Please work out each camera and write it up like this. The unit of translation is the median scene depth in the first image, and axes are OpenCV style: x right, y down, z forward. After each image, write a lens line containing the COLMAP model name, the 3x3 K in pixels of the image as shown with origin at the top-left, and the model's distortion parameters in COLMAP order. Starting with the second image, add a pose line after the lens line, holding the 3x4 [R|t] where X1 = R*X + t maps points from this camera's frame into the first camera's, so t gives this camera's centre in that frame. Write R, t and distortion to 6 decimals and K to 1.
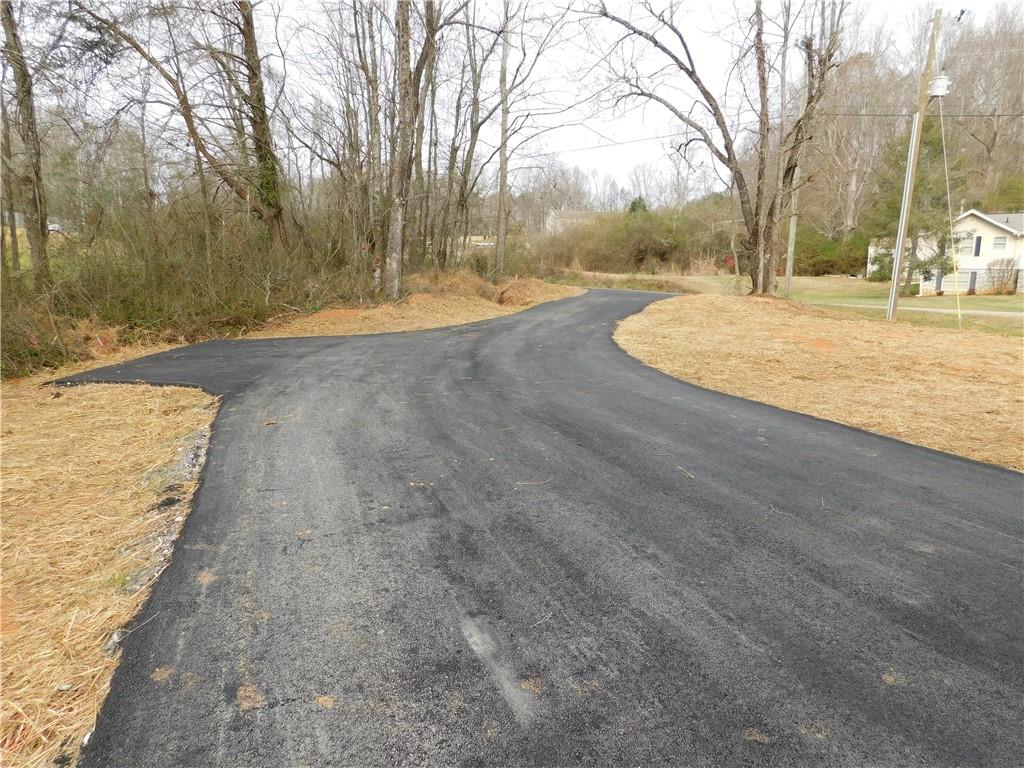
lens RADIAL K [[673.6, 0, 509.9], [0, 673.6, 382.4], [0, 0, 1]] dist [-0.064500, 0.042535]
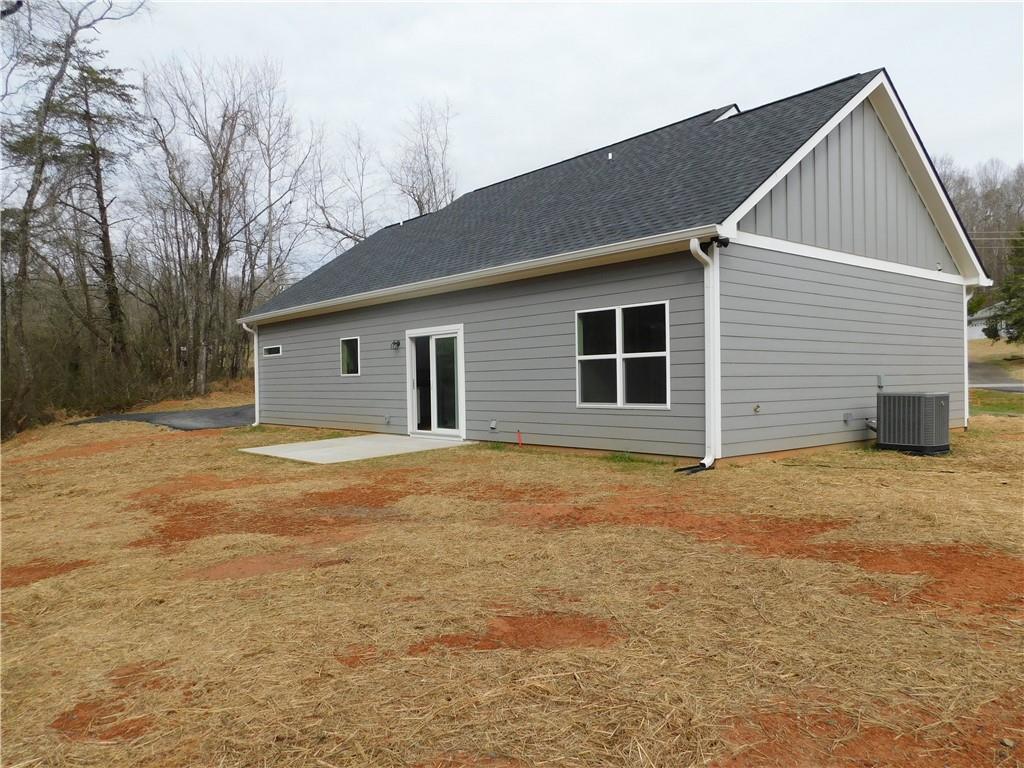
lens RADIAL K [[751.4, 0, 507.6], [0, 751.4, 384.4], [0, 0, 1]] dist [-0.005027, -0.003643]
pose [[0.974380, -0.035406, 0.222105, 0.189346], [0.068480, 0.987347, -0.143027, 0.199446], [-0.214231, 0.154572, 0.964475, -1.173898]]
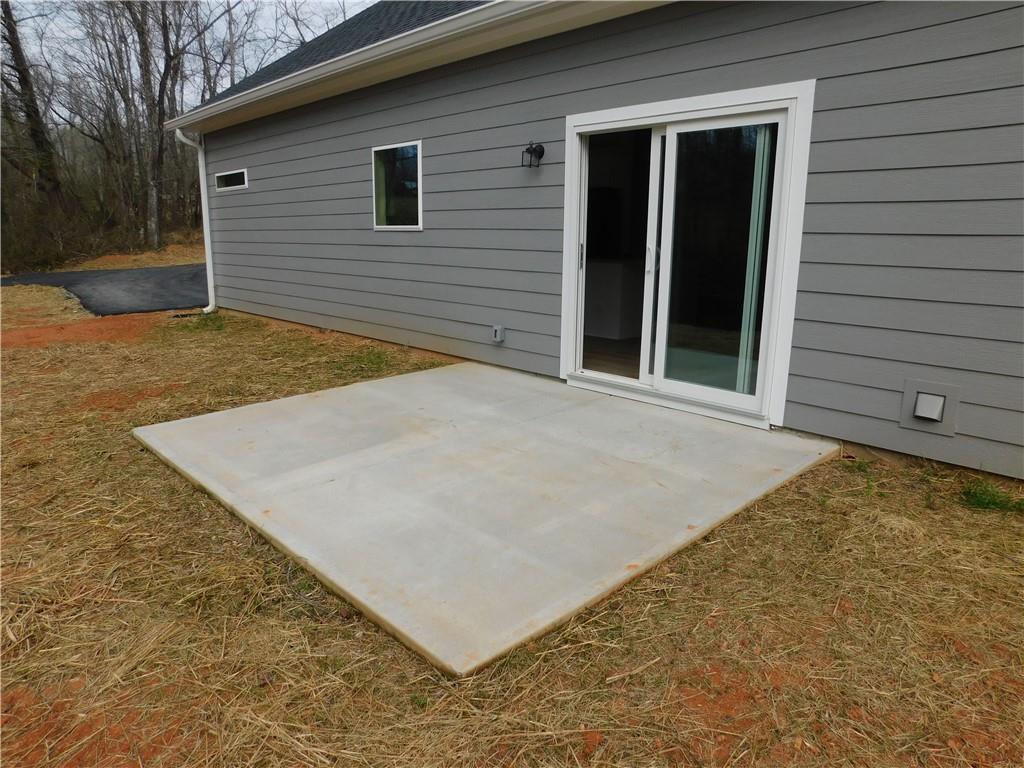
lens RADIAL K [[673.6, 0, 518.5], [0, 673.6, 387.0], [0, 0, 1]] dist [-0.064500, 0.042535]
pose [[0.955155, -0.069703, 0.287785, 0.158922], [0.050048, 0.995919, 0.075107, 0.116408], [-0.291846, -0.057336, 0.954745, -0.684274]]
